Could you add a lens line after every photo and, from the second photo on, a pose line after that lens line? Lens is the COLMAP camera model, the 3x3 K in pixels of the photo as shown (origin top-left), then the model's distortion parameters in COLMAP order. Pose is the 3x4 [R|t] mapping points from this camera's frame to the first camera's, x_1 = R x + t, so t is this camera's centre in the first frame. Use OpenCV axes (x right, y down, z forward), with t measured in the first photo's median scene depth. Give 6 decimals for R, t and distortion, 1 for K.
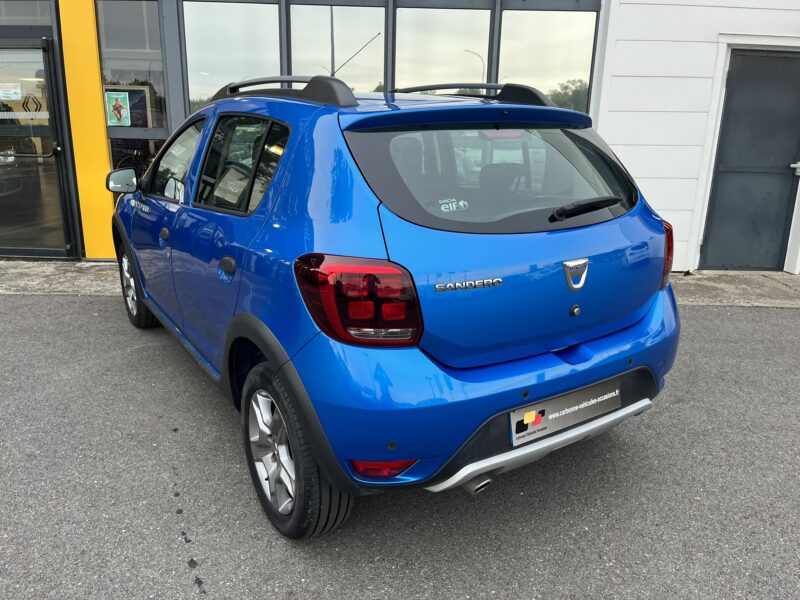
lens RADIAL K [[602.7, 0, 395.8], [0, 602.7, 300.3], [0, 0, 1]] dist [0.092403, -0.126321]
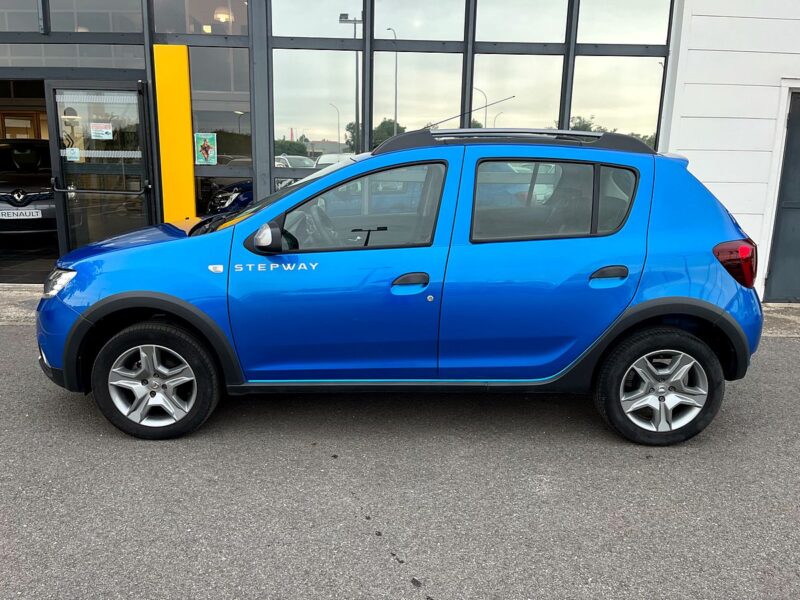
lens RADIAL K [[602.7, 0, 395.8], [0, 602.7, 300.3], [0, 0, 1]] dist [0.092403, -0.126321]
pose [[0.999996, -0.000397, 0.002667, -0.136256], [0.000538, 0.998580, -0.053277, 0.001024], [-0.002642, 0.053278, 0.998576, -0.025670]]
